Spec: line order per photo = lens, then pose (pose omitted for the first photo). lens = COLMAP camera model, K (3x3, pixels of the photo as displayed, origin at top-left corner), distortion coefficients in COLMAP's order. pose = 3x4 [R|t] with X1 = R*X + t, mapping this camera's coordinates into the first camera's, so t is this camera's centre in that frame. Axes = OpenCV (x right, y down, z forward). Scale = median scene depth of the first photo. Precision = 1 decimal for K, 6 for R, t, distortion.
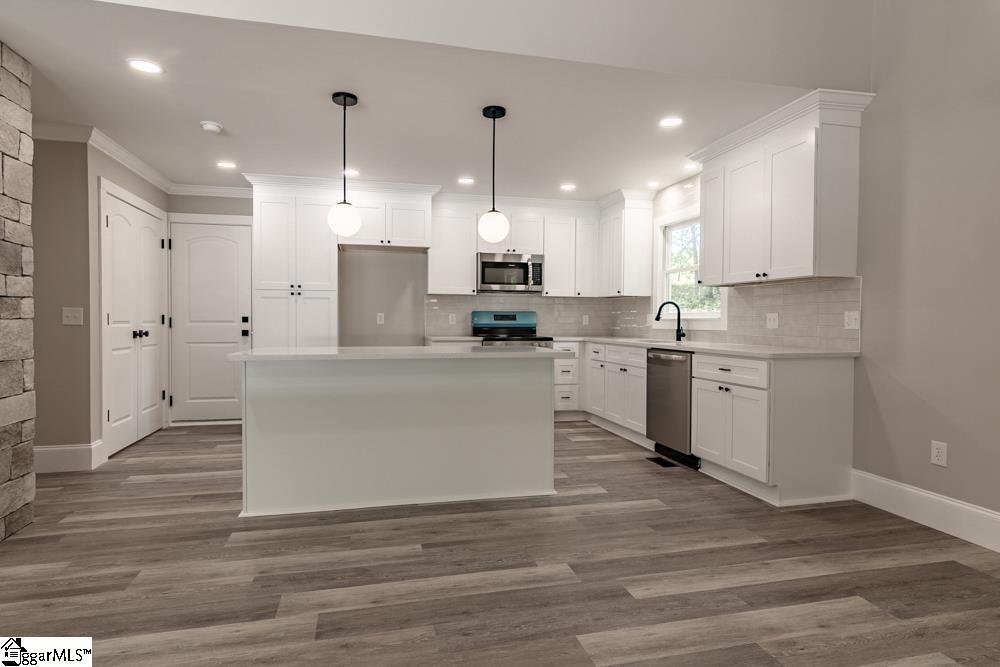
lens RADIAL K [[531.6, 0, 488.7], [0, 531.6, 332.3], [0, 0, 1]] dist [0.000987, 0.000141]
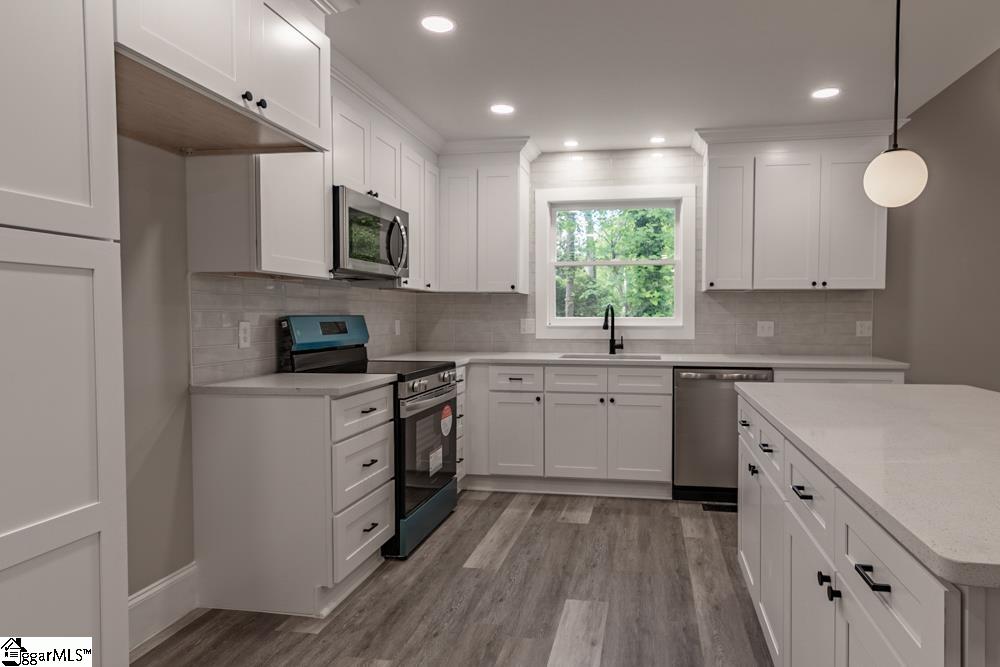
lens RADIAL K [[586.0, 0, 568.0], [0, 586.0, 331.6], [0, 0, 1]] dist [-0.000174, -0.000093]
pose [[0.355998, -0.032929, 0.933906, -0.458553], [0.021522, 0.999403, 0.027034, -0.040127], [-0.934239, 0.010476, 0.356494, 0.714938]]
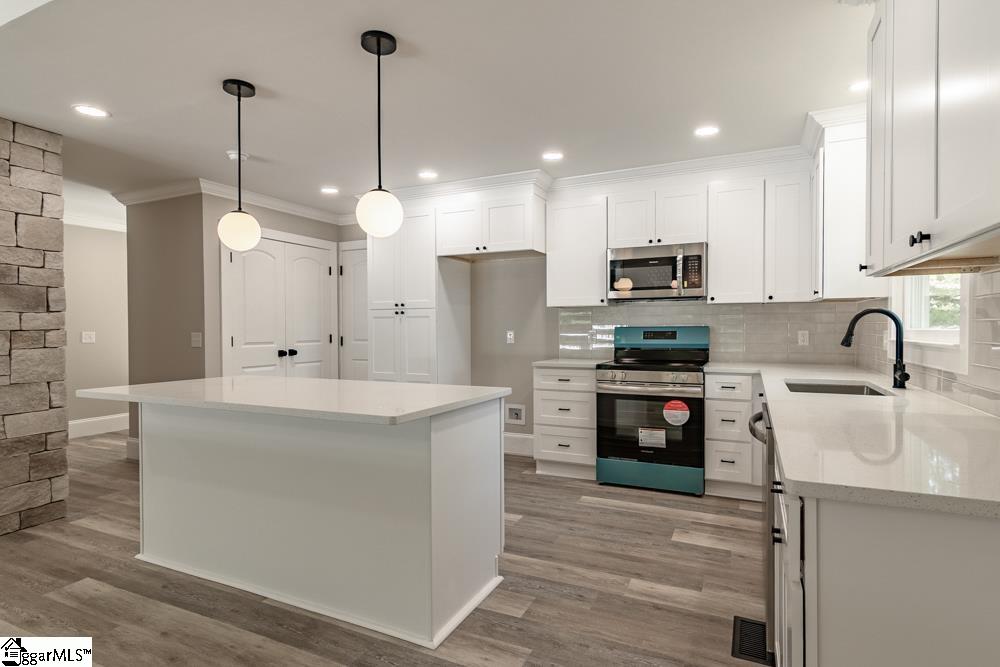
lens RADIAL K [[515.1, 0, 504.2], [0, 515.1, 338.9], [0, 0, 1]] dist [-0.004280, 0.009738]
pose [[0.785161, 0.004367, -0.619276, 0.348007], [-0.003661, 0.999990, 0.002411, -0.027692], [0.619280, 0.000374, 0.785170, 0.380589]]
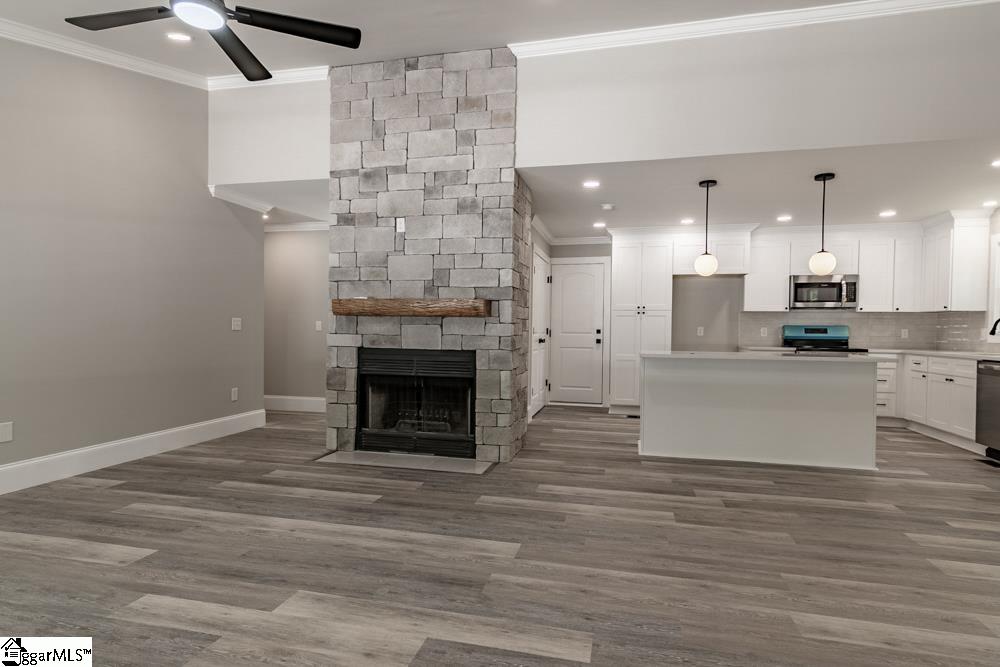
lens RADIAL K [[515.1, 0, 504.2], [0, 515.1, 338.9], [0, 0, 1]] dist [-0.004280, 0.009738]
pose [[0.890515, 0.012745, -0.454776, -0.072090], [-0.016255, 0.999861, -0.003808, 0.005048], [0.454664, 0.010784, 0.890598, -0.327157]]
